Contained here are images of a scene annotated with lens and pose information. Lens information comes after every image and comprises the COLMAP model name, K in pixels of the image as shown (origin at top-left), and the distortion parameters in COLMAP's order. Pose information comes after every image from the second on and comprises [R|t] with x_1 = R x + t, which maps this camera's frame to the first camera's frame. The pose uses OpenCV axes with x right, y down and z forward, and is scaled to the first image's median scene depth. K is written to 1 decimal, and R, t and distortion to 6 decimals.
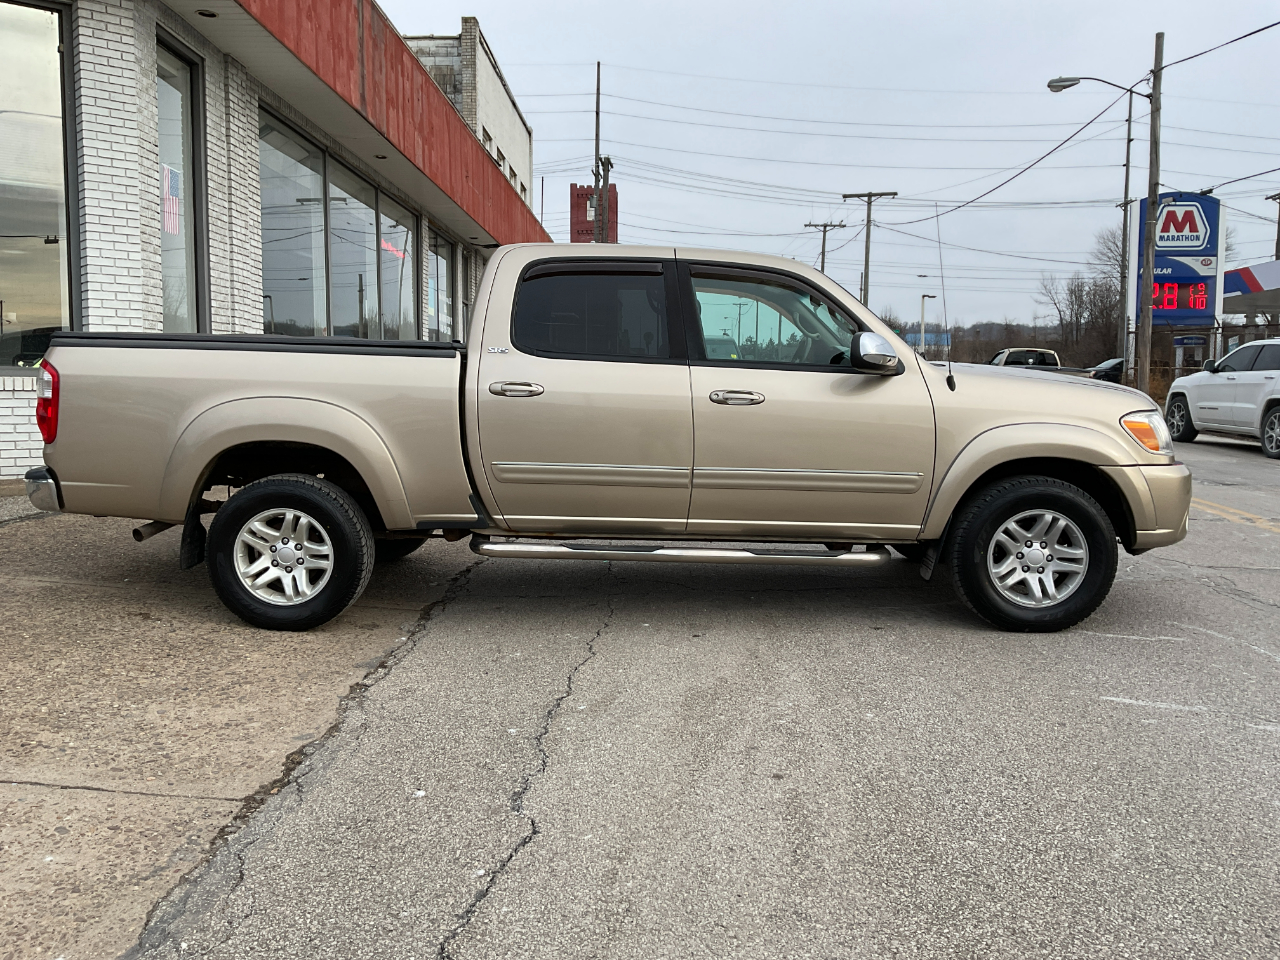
lens RADIAL K [[1054.3, 0, 641.7], [0, 1054.3, 476.3], [0, 0, 1]] dist [0.057377, -0.101444]
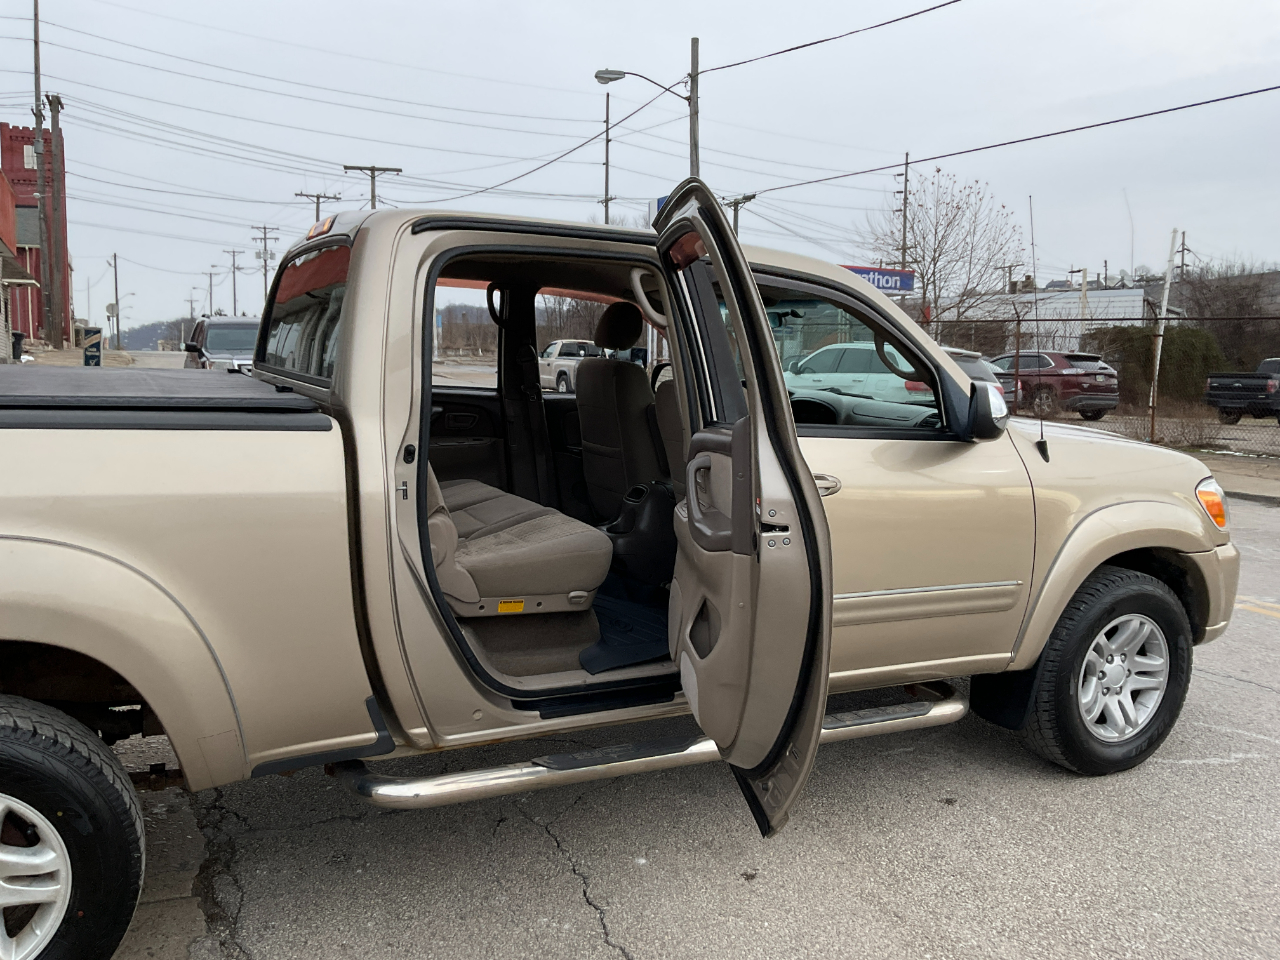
lens RADIAL K [[1054.3, 0, 640.1], [0, 1054.3, 476.8], [0, 0, 1]] dist [0.057377, -0.101444]
pose [[0.885826, -0.043526, 0.461971, -0.275880], [0.034086, 0.999005, 0.028765, -0.098714], [-0.462763, -0.009734, 0.886429, 0.480864]]
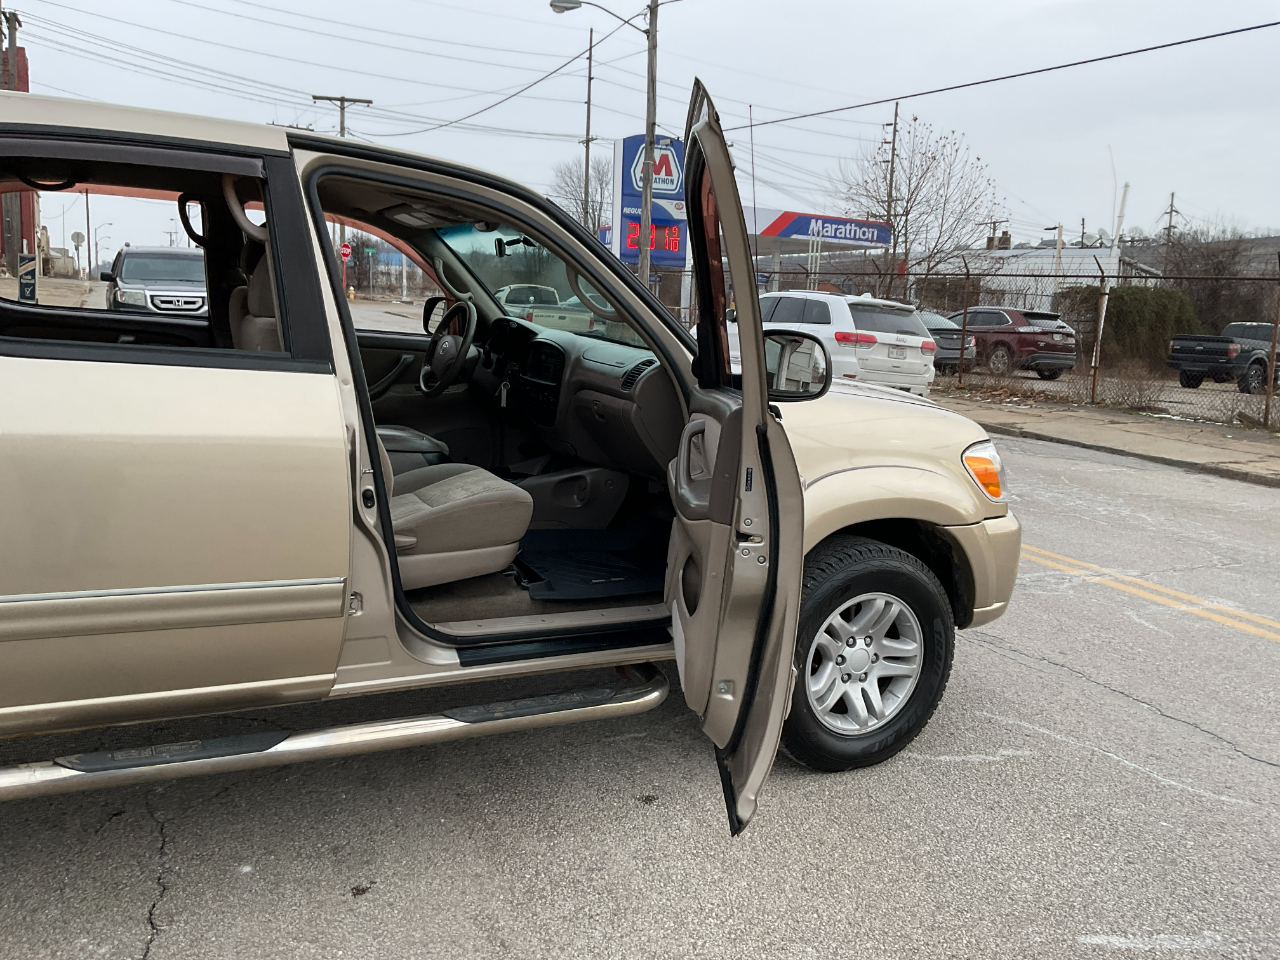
lens RADIAL K [[1054.3, 0, 643.4], [0, 1054.3, 478.6], [0, 0, 1]] dist [0.057377, -0.101444]
pose [[0.879984, -0.042491, 0.473098, -0.063828], [0.005564, 0.996845, 0.079181, -0.092906], [-0.474970, -0.067046, 0.877444, 0.478029]]
